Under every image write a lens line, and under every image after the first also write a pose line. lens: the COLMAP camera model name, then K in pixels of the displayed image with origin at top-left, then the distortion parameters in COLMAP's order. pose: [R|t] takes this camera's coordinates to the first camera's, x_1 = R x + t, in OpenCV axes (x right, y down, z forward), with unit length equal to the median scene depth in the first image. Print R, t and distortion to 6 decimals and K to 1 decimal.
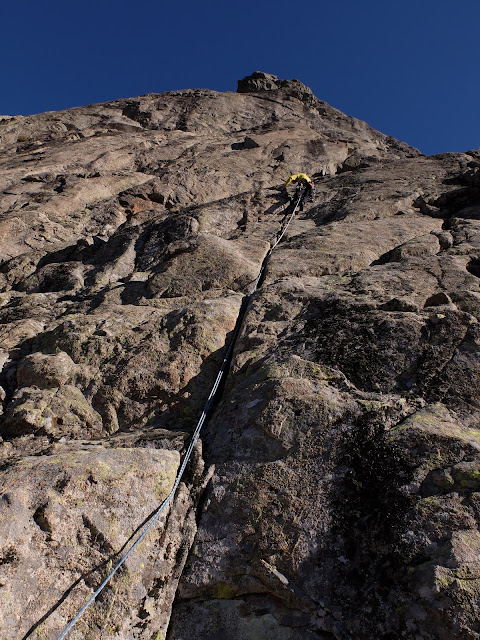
lens RADIAL K [[504.1, 0, 221.0], [0, 504.1, 296.2], [0, 0, 1]] dist [-0.054615, 0.043646]
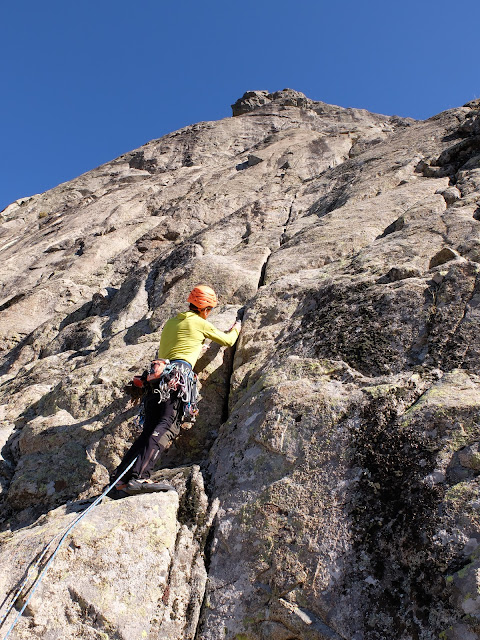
lens RADIAL K [[504.1, 0, 221.0], [0, 504.1, 296.2], [0, 0, 1]] dist [-0.054615, 0.043646]
pose [[0.965356, -0.247576, -0.082429, 0.105882], [0.243095, 0.968100, -0.060716, 0.032271], [0.094831, 0.038574, 0.994746, 0.073408]]
